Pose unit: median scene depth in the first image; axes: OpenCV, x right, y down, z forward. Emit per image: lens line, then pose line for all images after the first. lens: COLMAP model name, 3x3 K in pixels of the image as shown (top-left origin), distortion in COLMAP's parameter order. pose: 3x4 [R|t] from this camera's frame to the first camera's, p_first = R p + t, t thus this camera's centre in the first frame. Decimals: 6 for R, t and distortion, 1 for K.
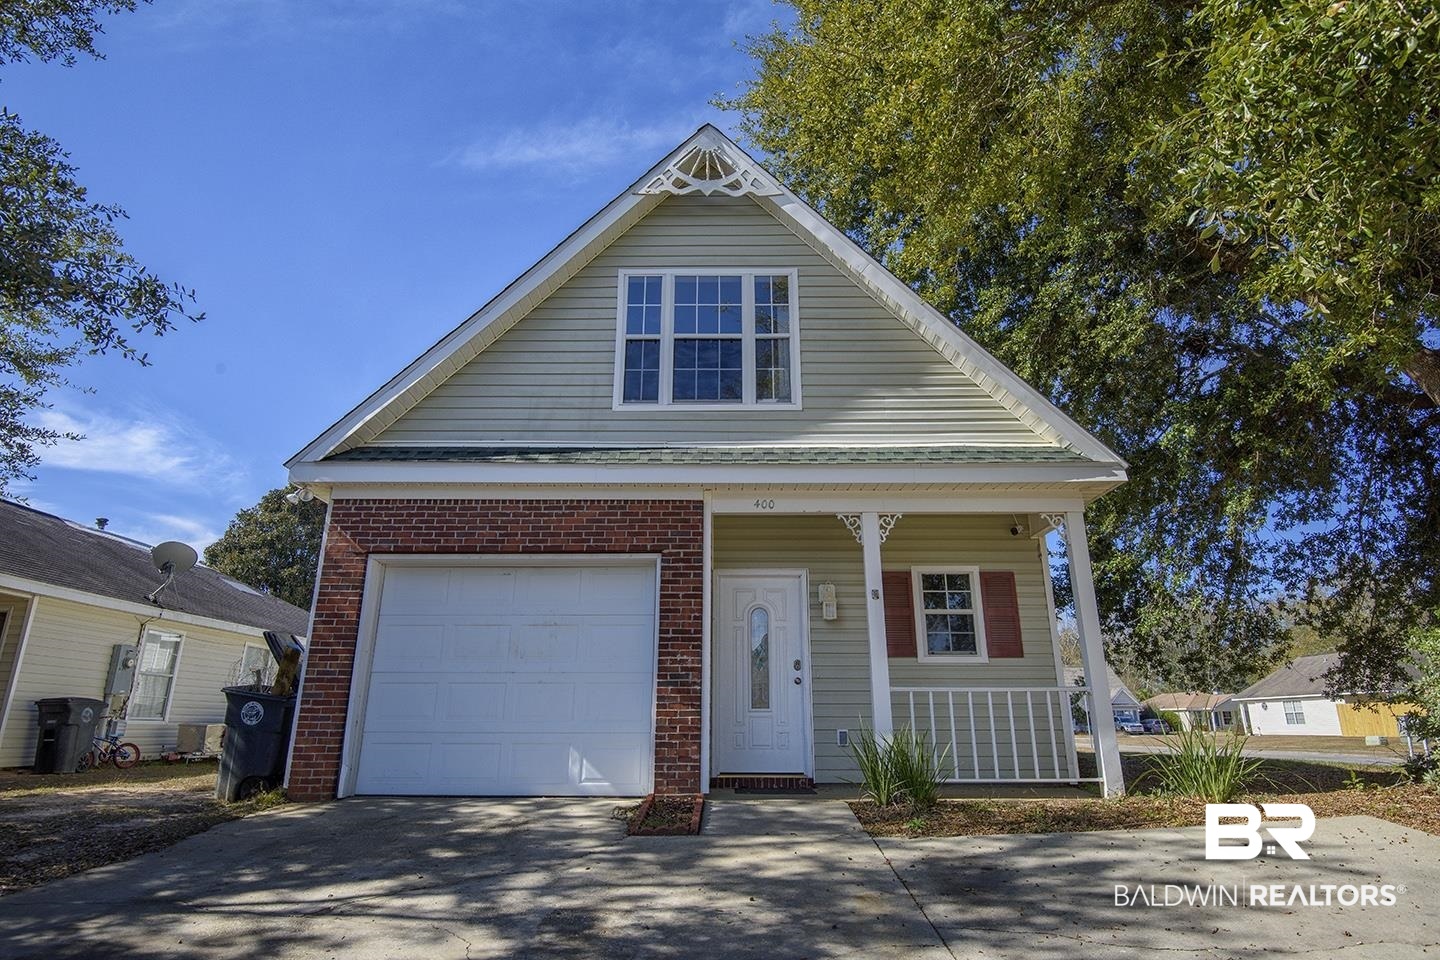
lens RADIAL K [[768.8, 0, 720.1], [0, 768.8, 481.3], [0, 0, 1]] dist [0.010759, -0.000653]
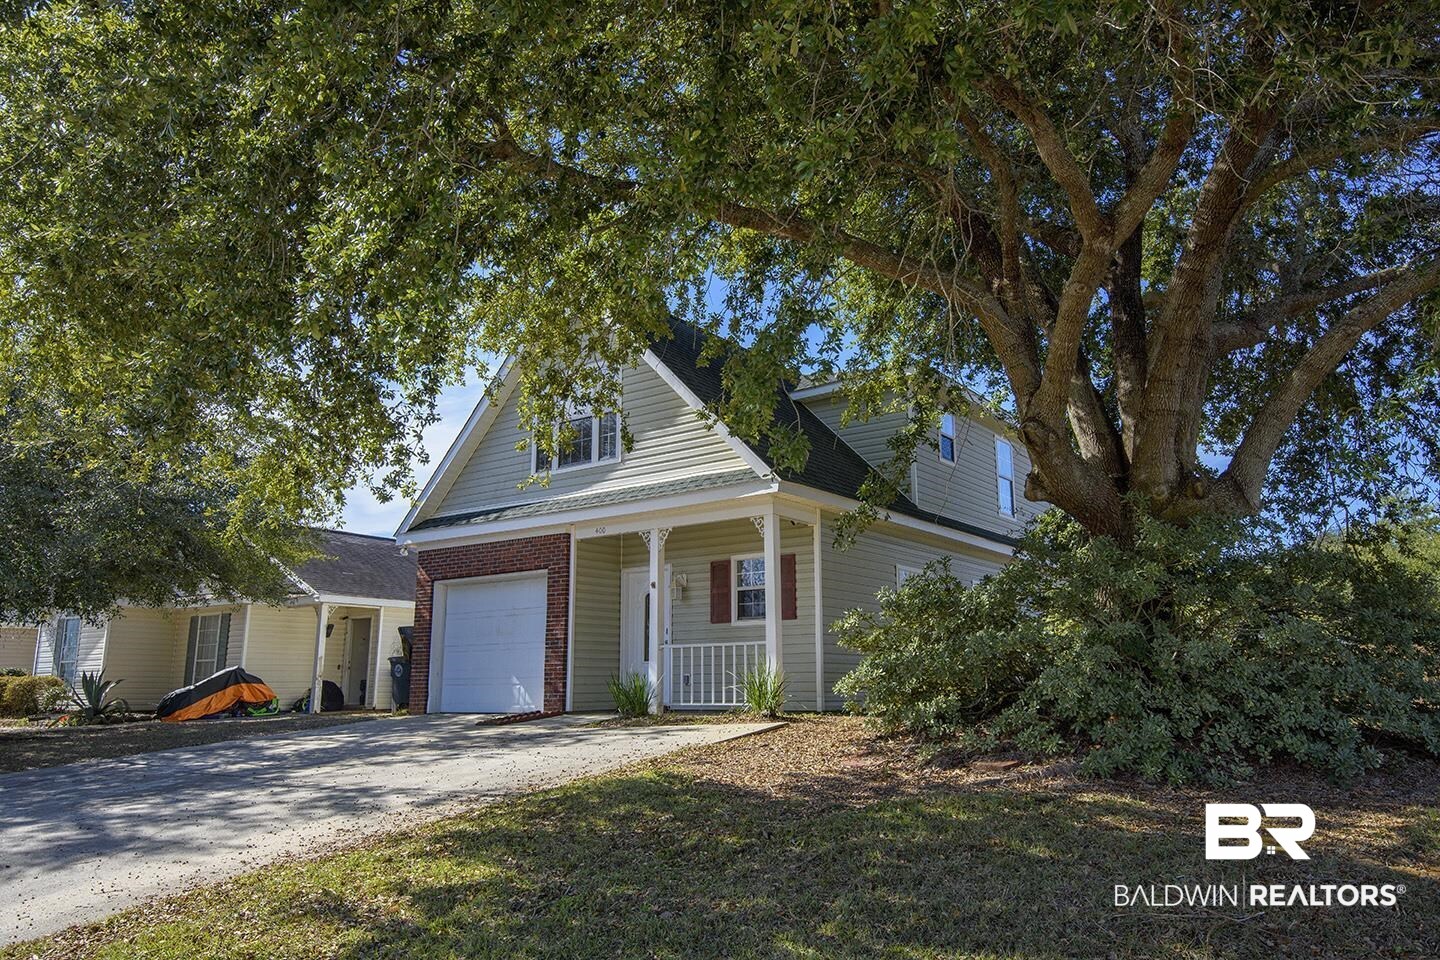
lens RADIAL K [[1023.8, 0, 720.1], [0, 1023.8, 479.2], [0, 0, 1]] dist [0.004138, 0.000430]
pose [[0.809972, -0.126956, -0.572563, 1.409982], [0.182366, 0.982411, 0.040150, -0.107691], [0.557395, -0.136936, 0.818877, -0.510375]]
